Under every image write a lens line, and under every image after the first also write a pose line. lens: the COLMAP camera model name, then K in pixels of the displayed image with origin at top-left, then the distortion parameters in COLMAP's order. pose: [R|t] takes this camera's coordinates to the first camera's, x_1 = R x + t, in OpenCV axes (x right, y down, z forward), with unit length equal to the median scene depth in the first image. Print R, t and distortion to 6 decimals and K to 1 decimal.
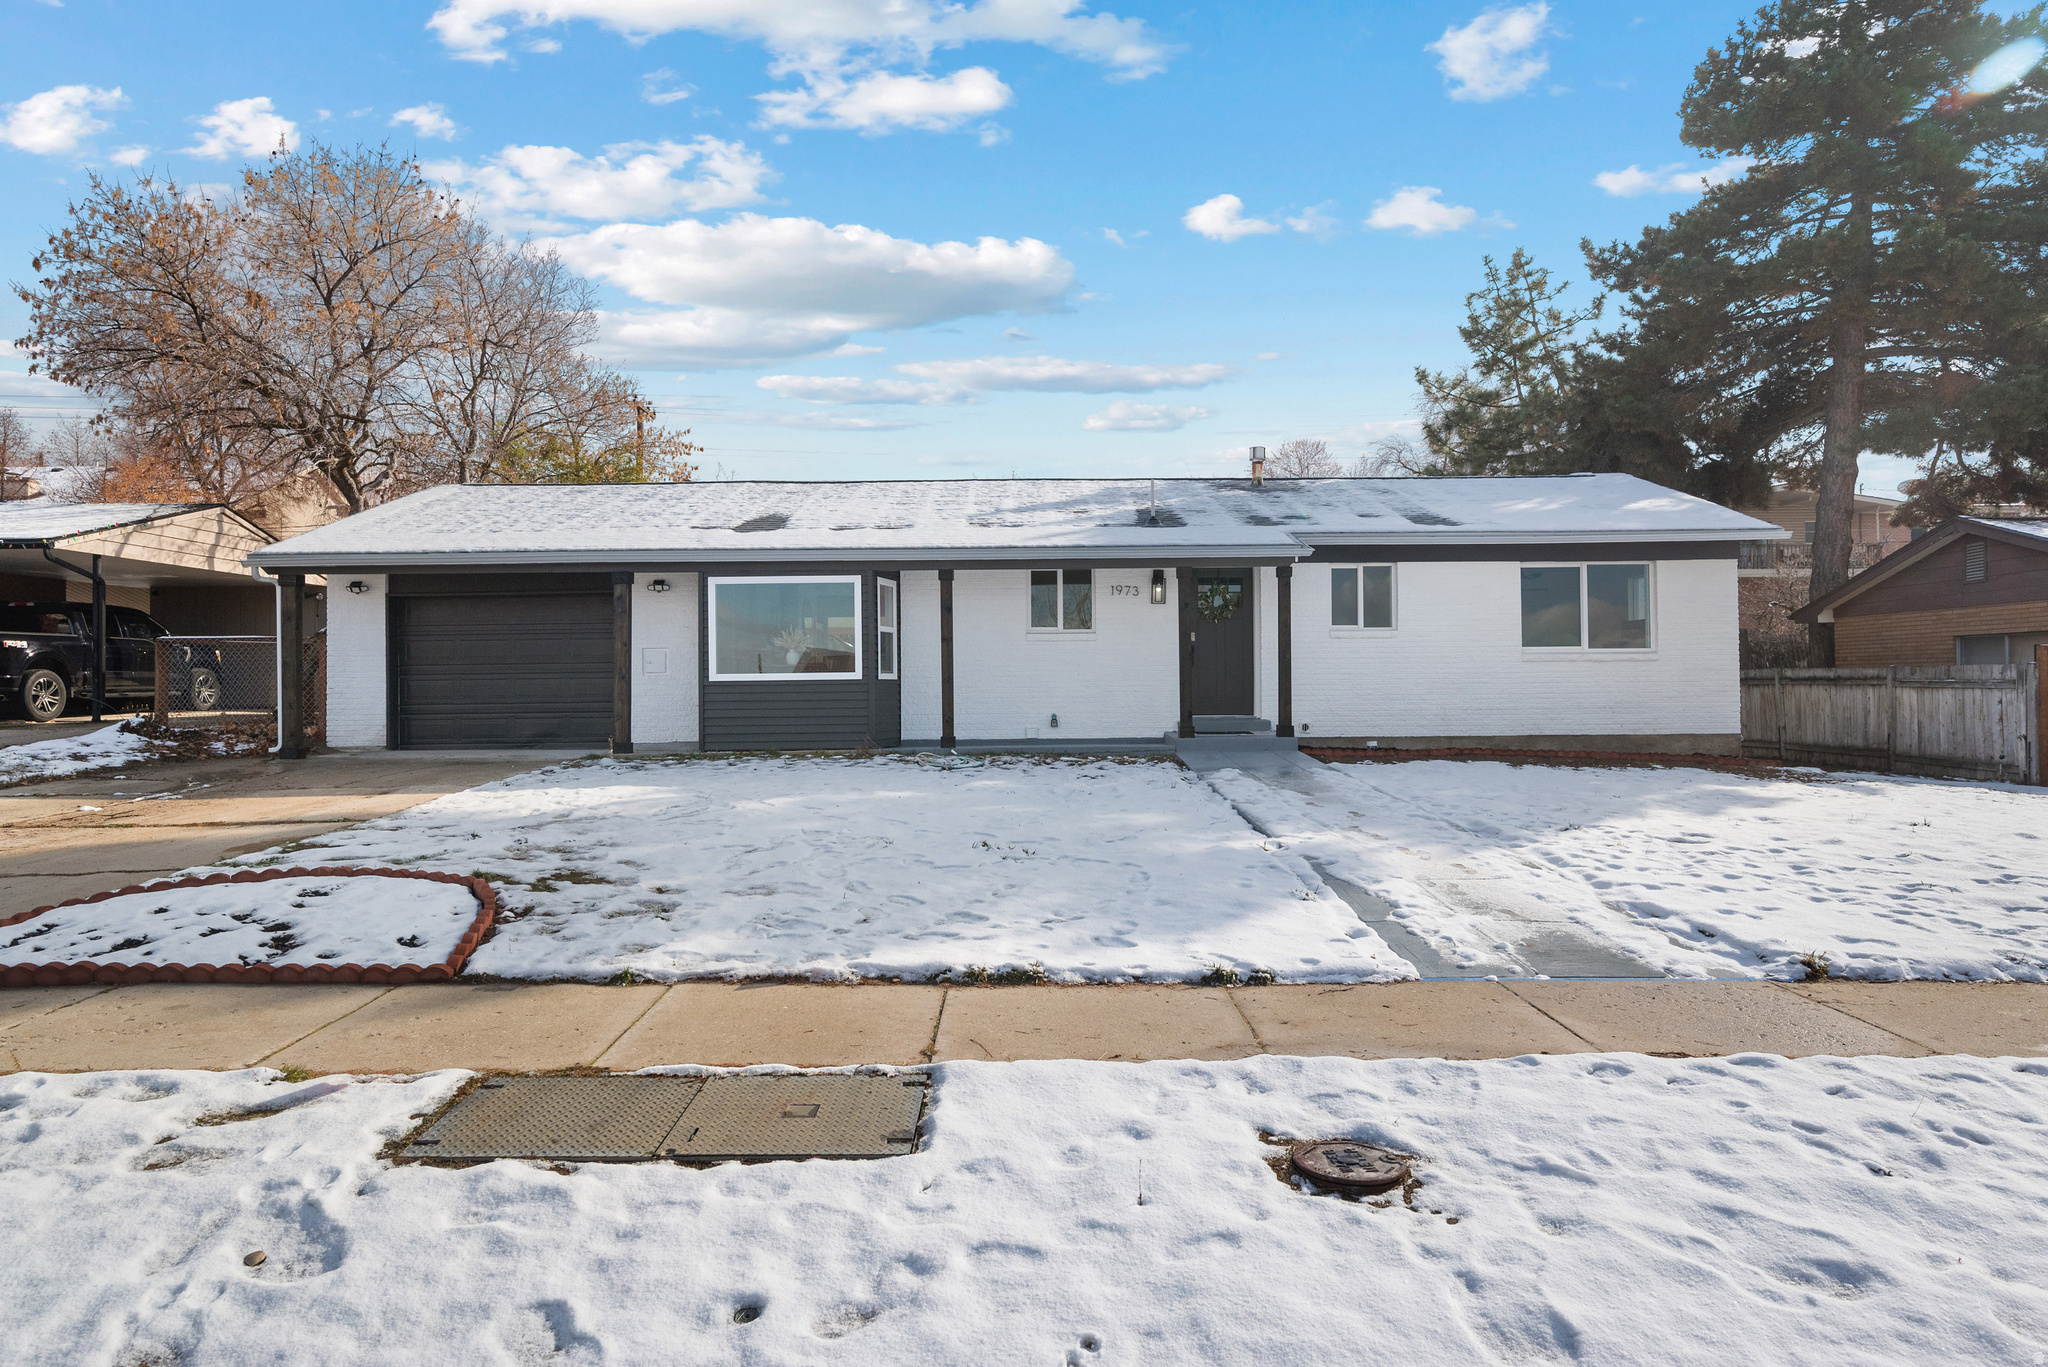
lens RADIAL K [[1125.9, 0, 1040.8], [0, 1125.9, 682.2], [0, 0, 1]] dist [-0.001278, -0.002474]
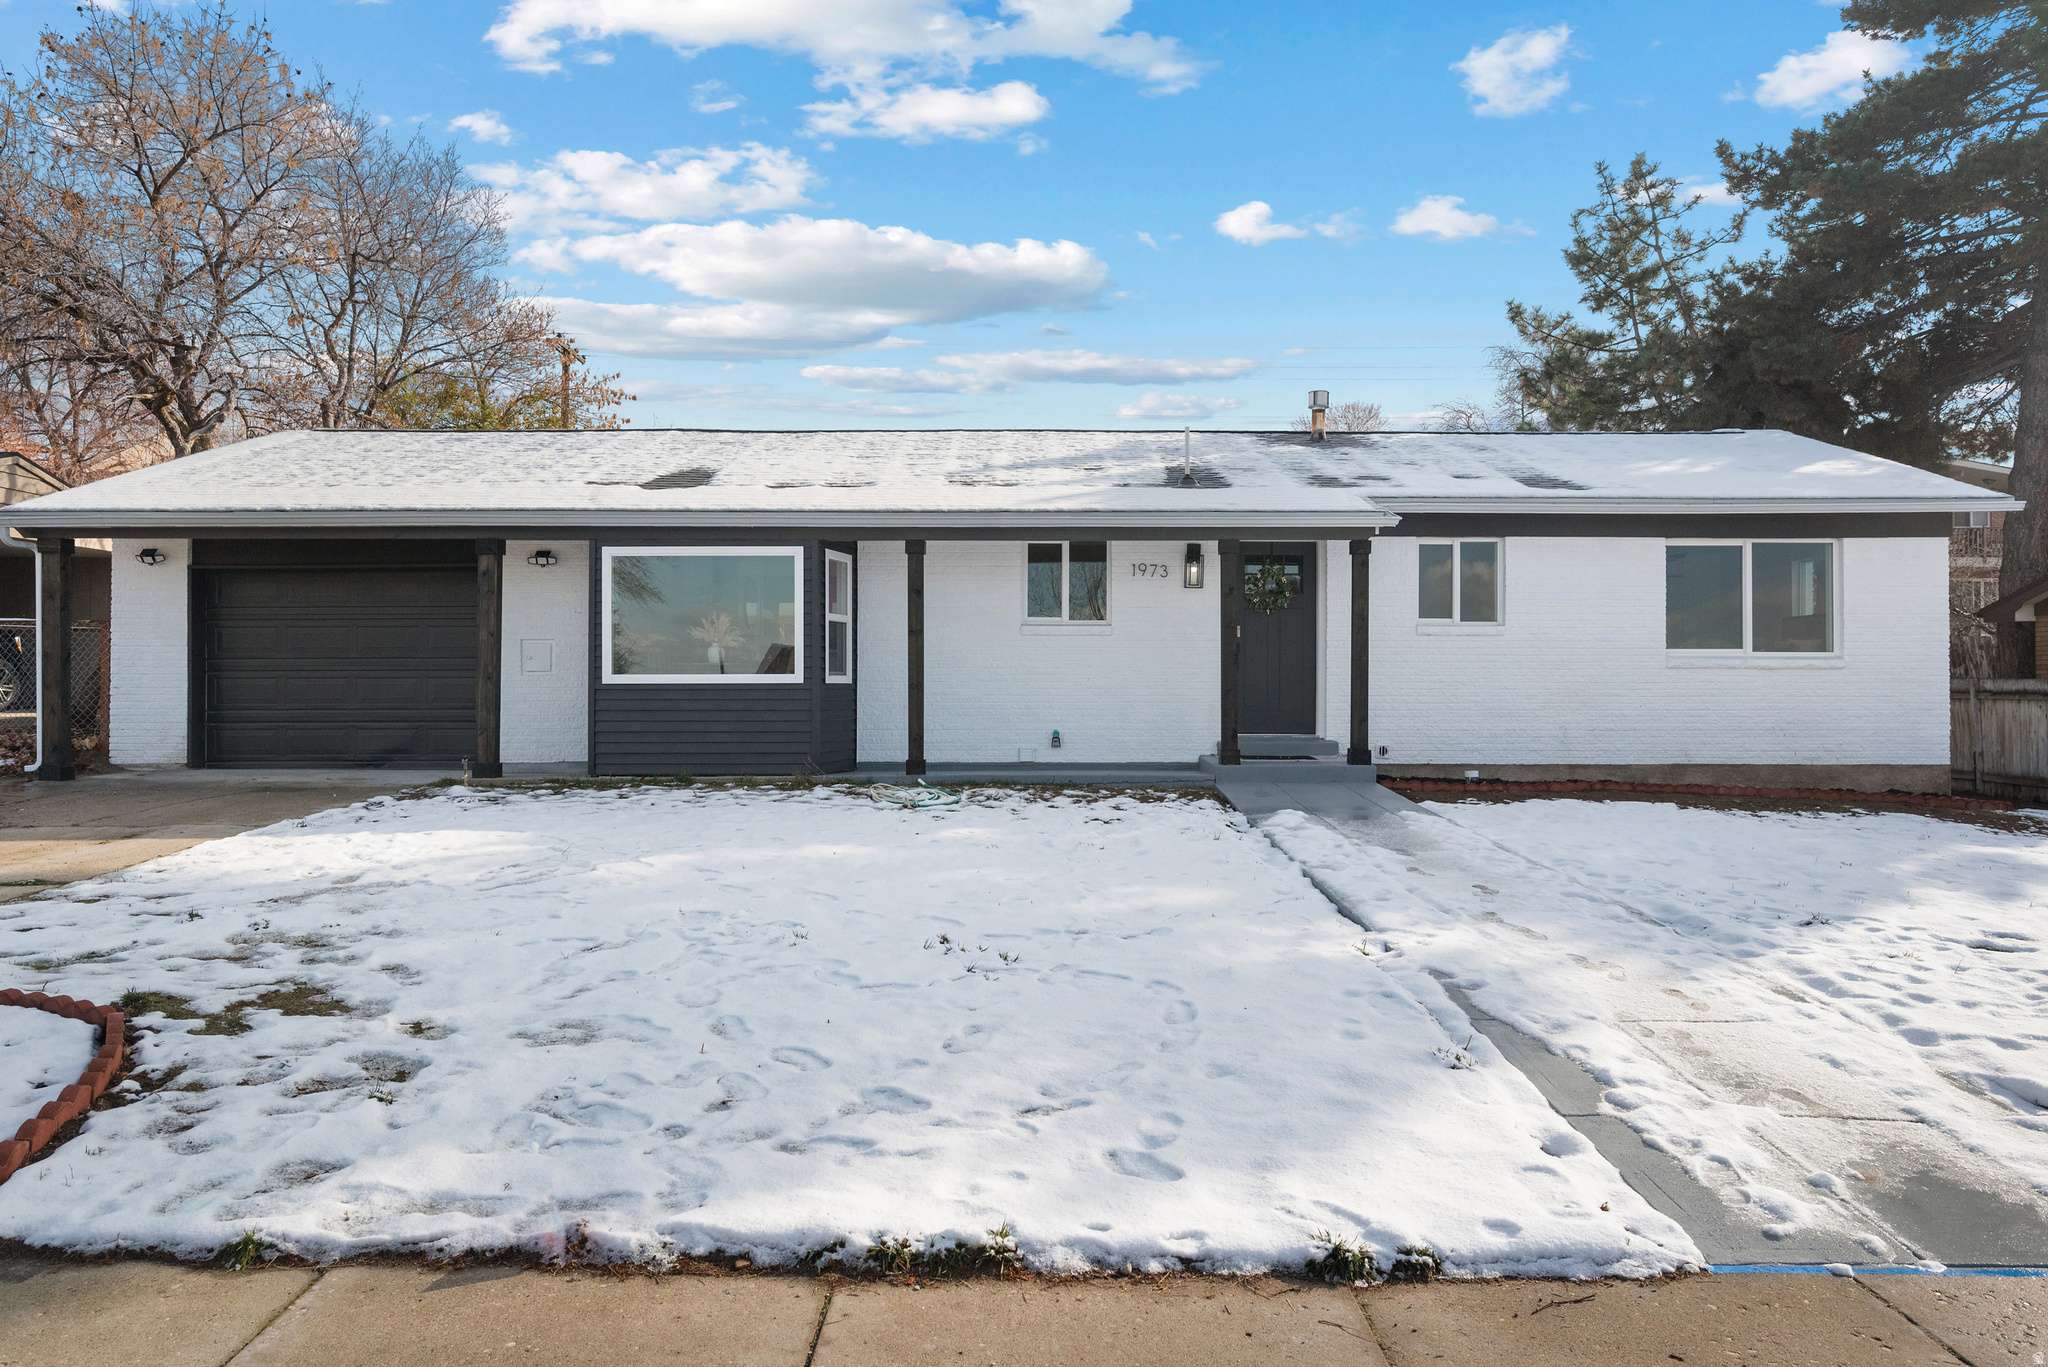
lens RADIAL K [[1285.9, 0, 1041.6], [0, 1285.9, 686.3], [0, 0, 1]] dist [-0.002459, 0.001221]
pose [[0.999944, 0.009979, -0.003513, 0.004718], [-0.009963, 0.999941, 0.004375, -0.005398], [0.003556, -0.004340, 0.999984, 0.122450]]
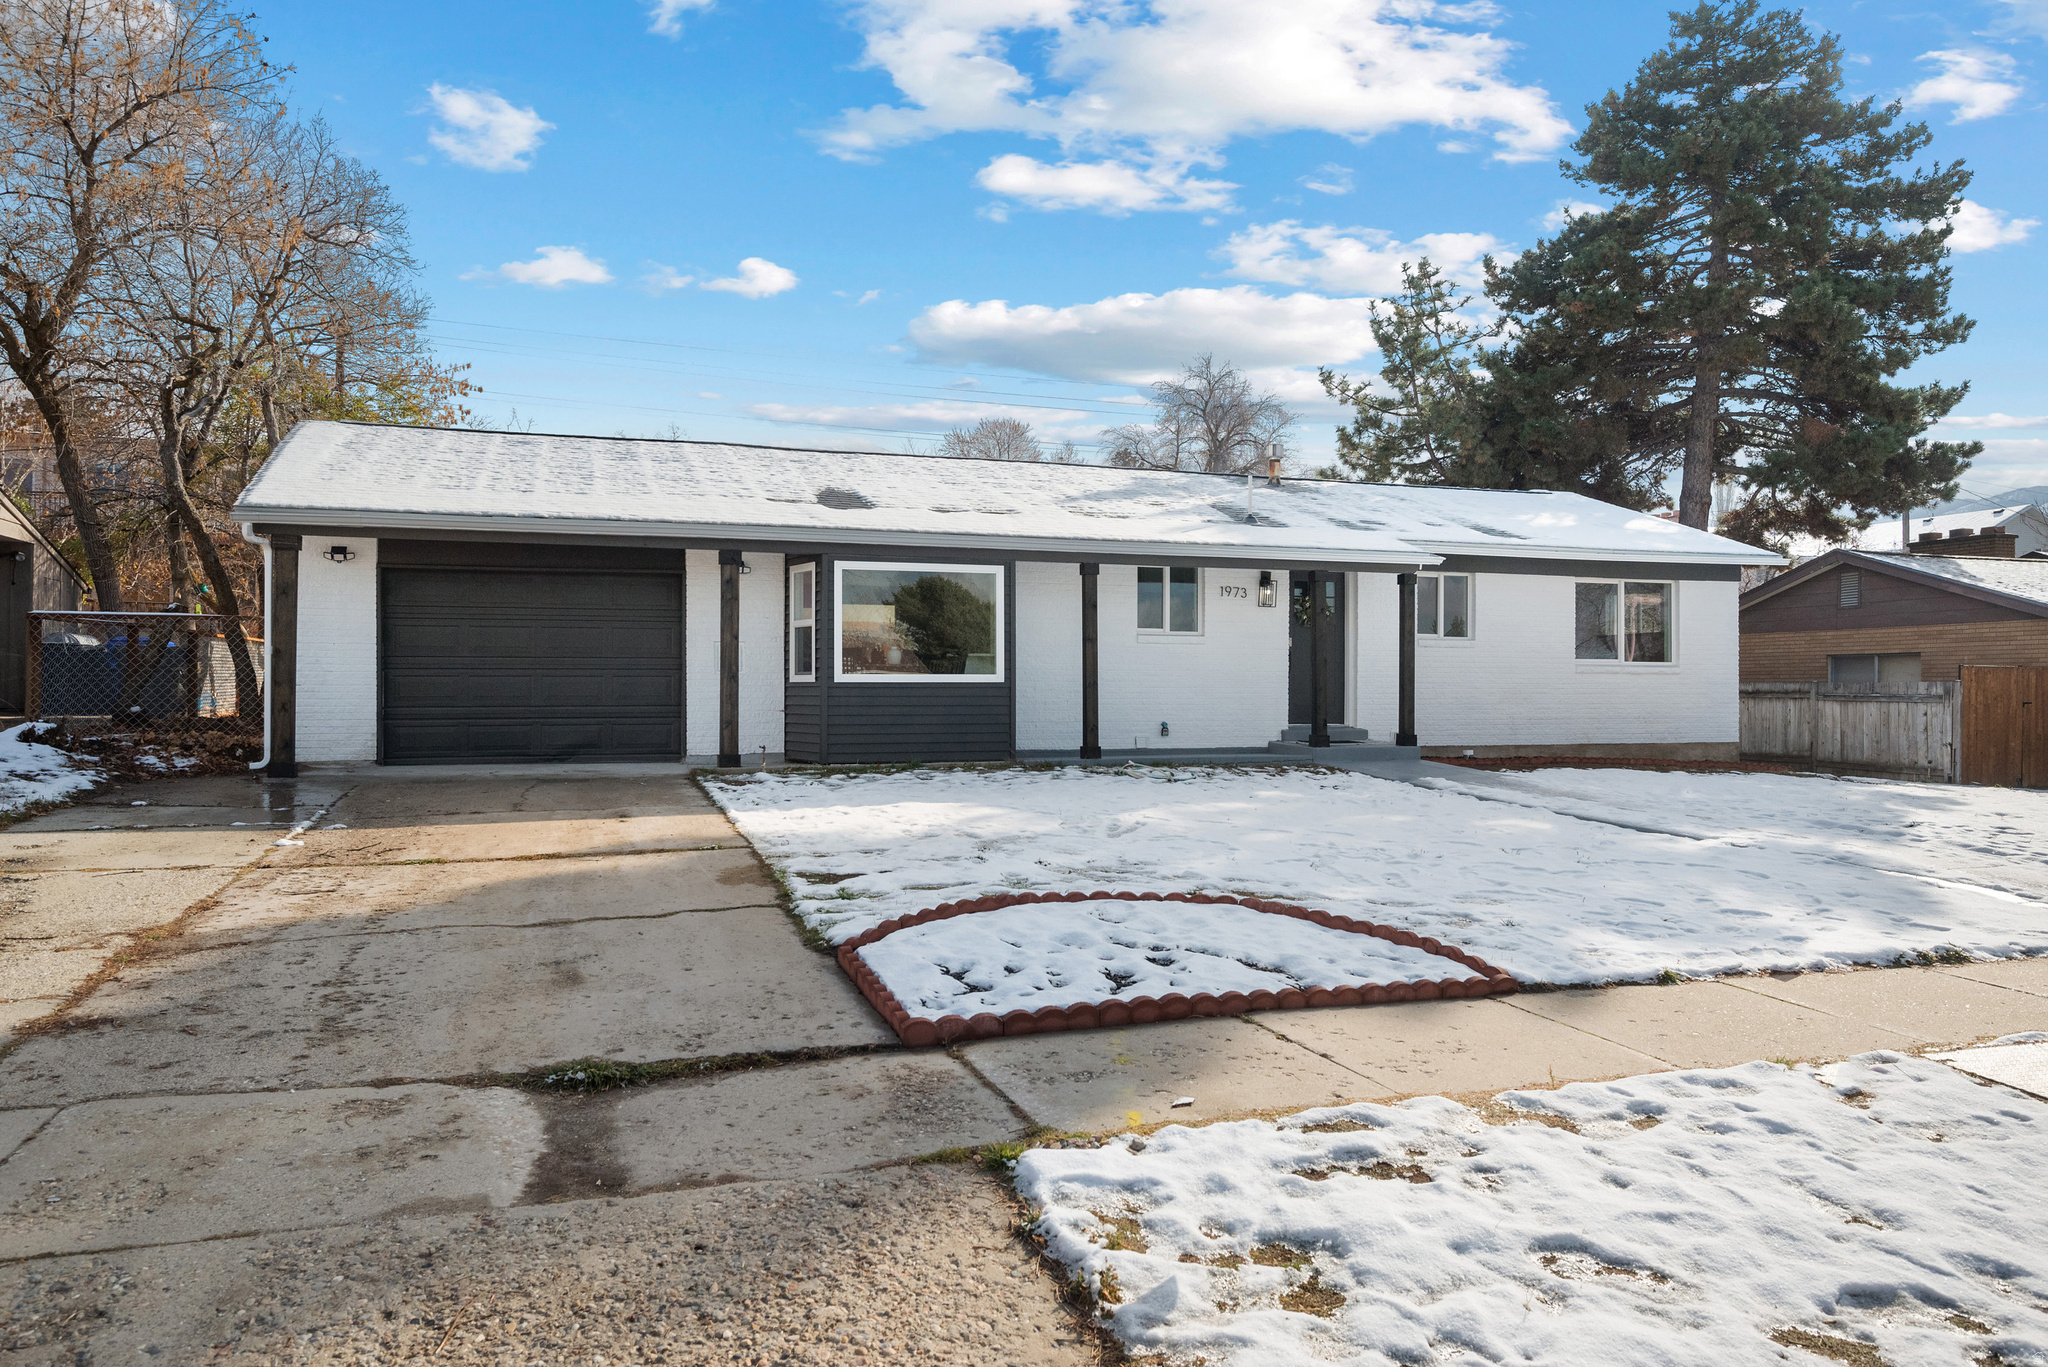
lens RADIAL K [[1285.9, 0, 1028.1], [0, 1285.9, 695.3], [0, 0, 1]] dist [-0.002459, 0.001221]
pose [[0.954368, 0.009658, 0.298476, -0.411803], [-0.012028, 0.999909, 0.006106, 0.001220], [-0.298390, -0.009418, 0.954398, 0.016874]]
